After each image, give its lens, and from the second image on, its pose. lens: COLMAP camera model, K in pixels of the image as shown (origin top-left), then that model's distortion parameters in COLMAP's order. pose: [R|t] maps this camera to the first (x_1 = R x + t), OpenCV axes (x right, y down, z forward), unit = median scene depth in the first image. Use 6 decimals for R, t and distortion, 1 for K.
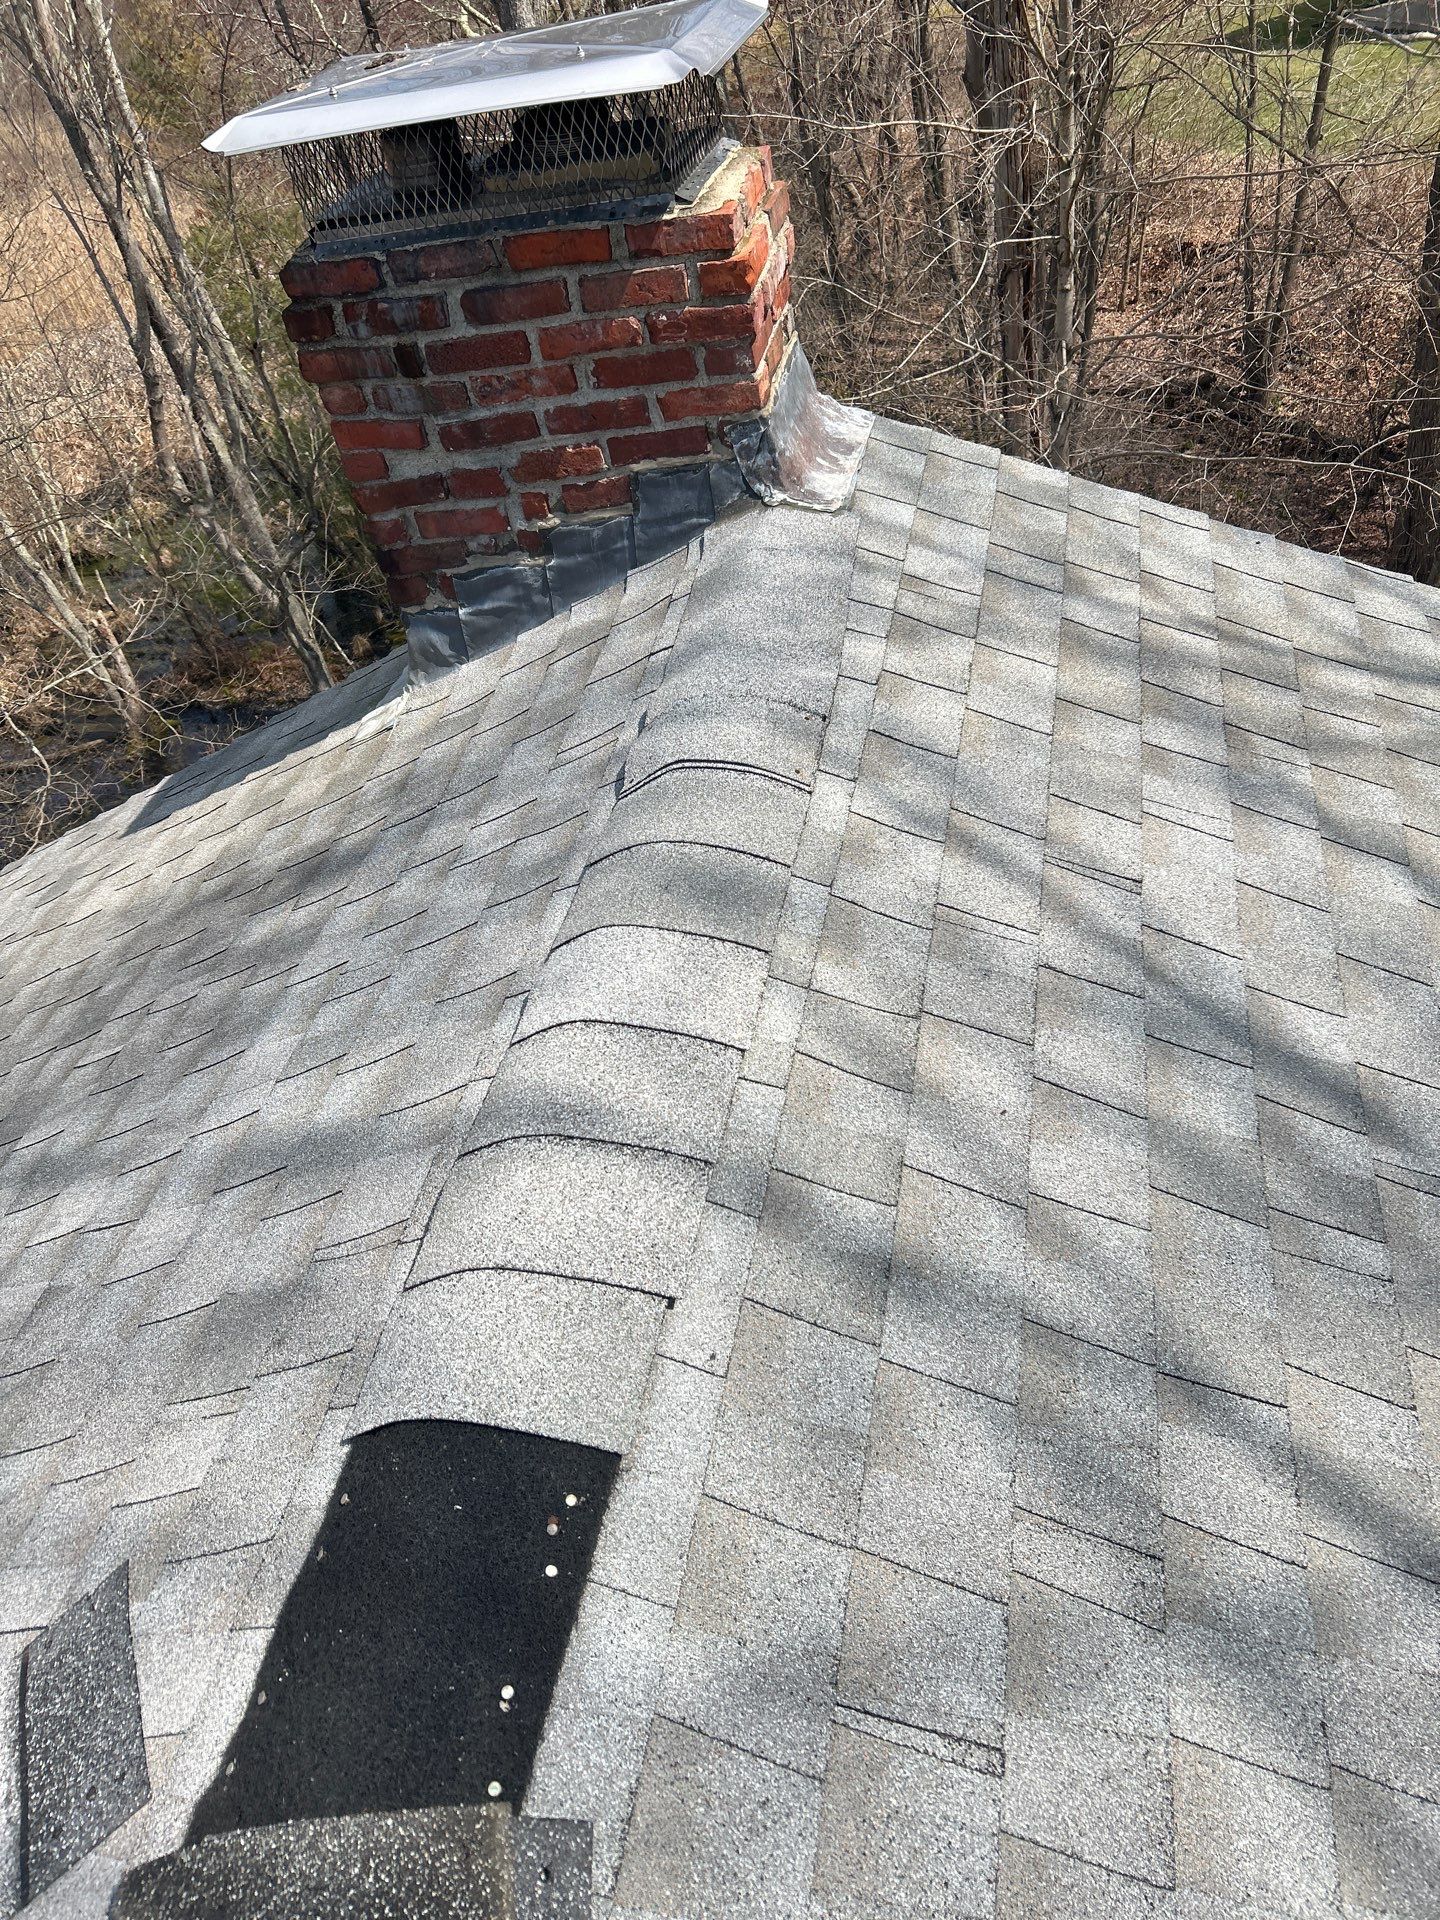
lens RADIAL K [[1456.8, 0, 690.6], [0, 1456.8, 961.5], [0, 0, 1]] dist [0.050613, -0.053494]
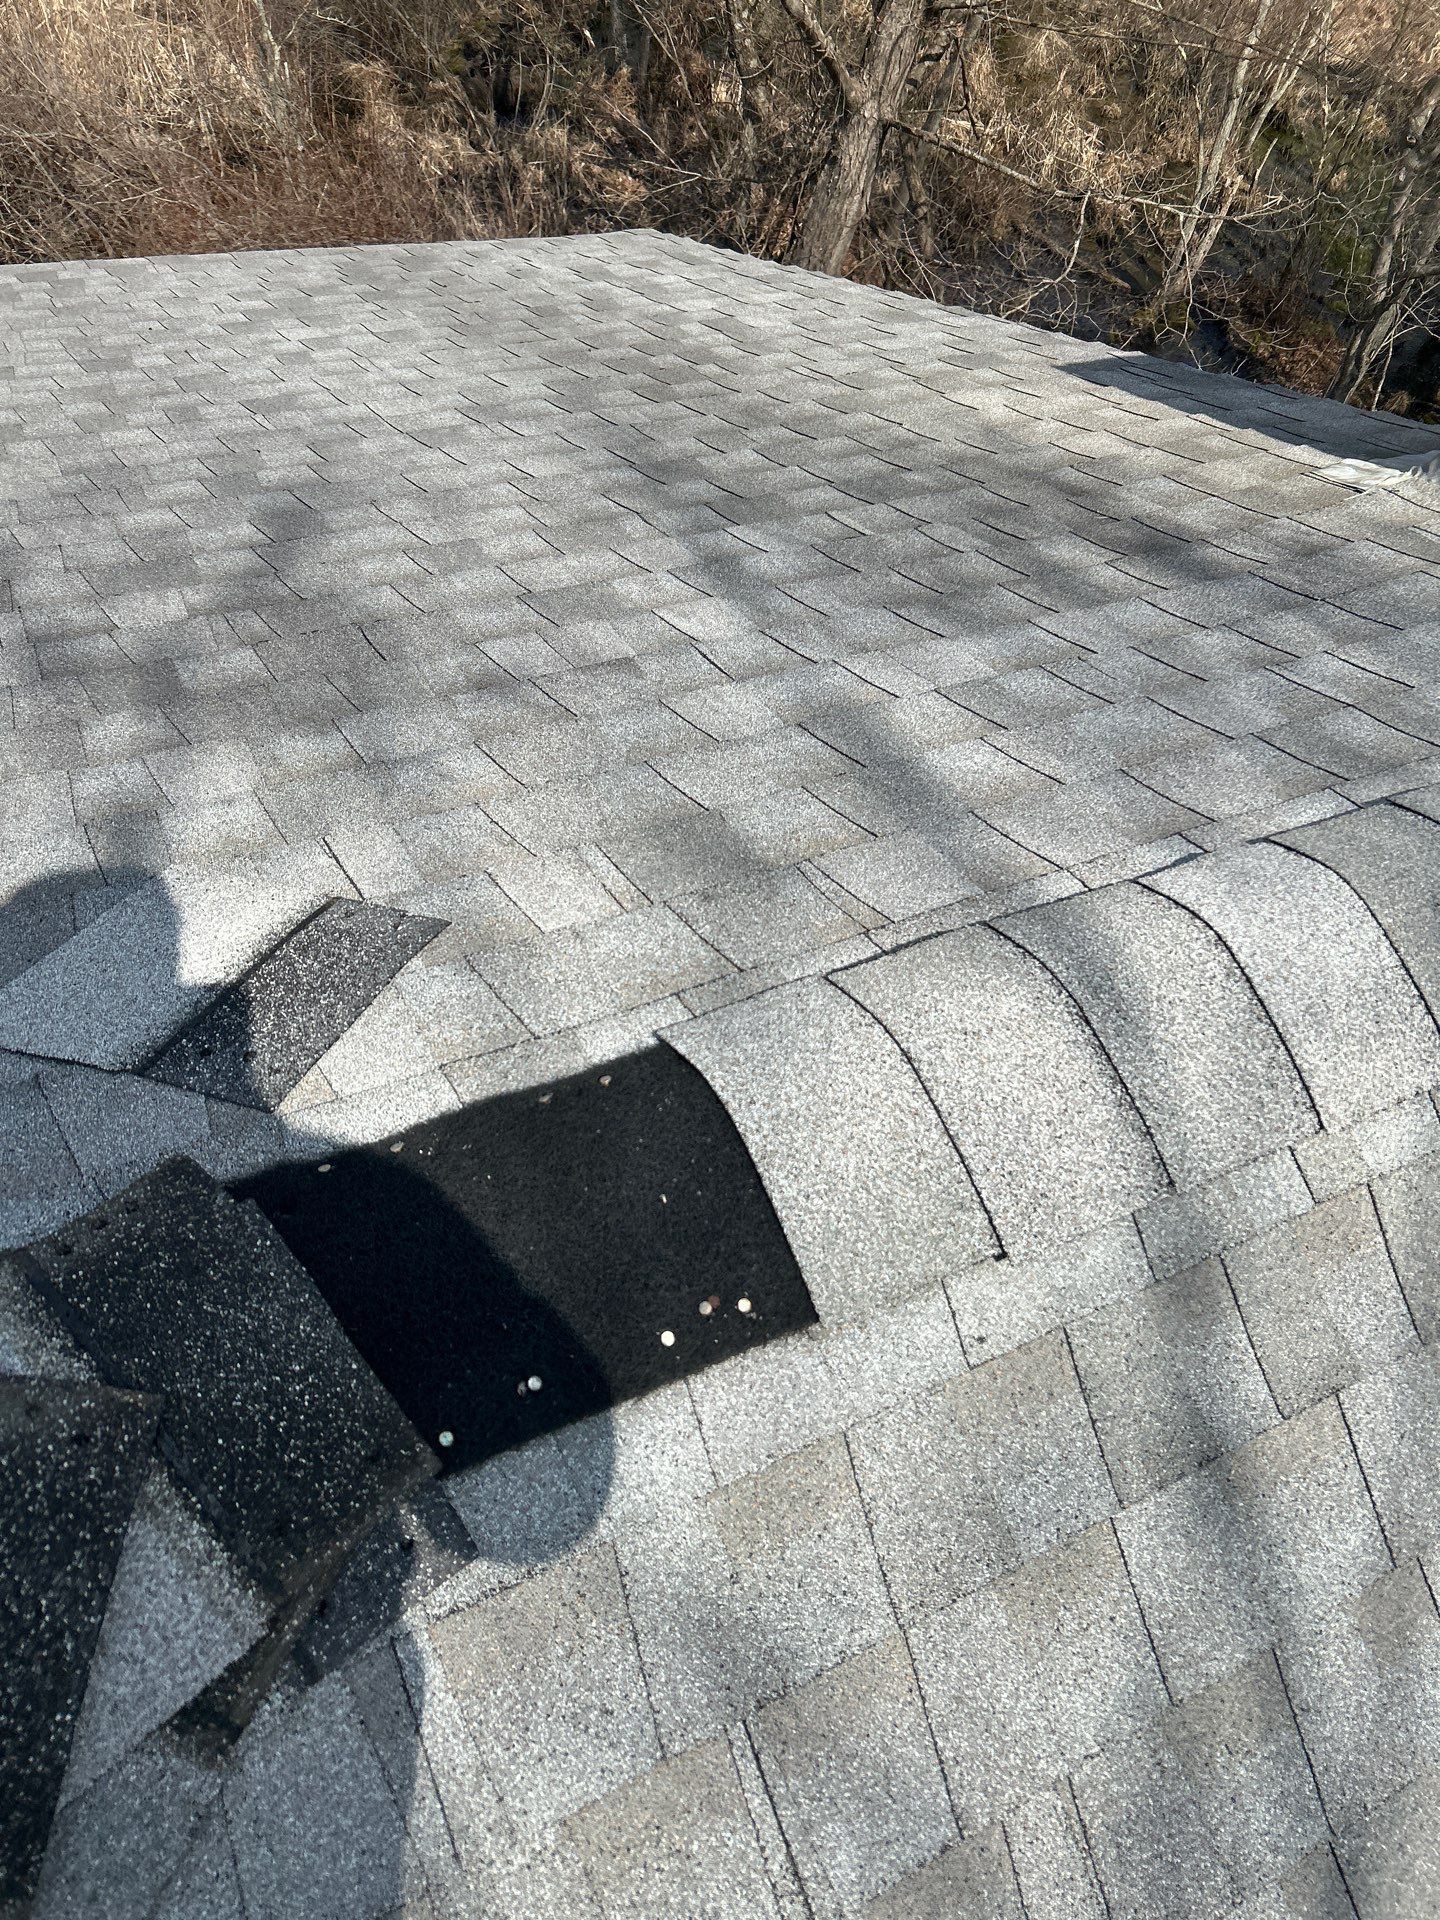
lens RADIAL K [[1415.9, 0, 733.5], [0, 1415.9, 1007.1], [0, 0, 1]] dist [0.067213, -0.082098]
pose [[0.577840, 0.794635, -0.186161, -0.055097], [-0.720404, 0.603803, 0.341234, -0.010336], [0.383561, -0.063067, 0.921360, 0.199913]]
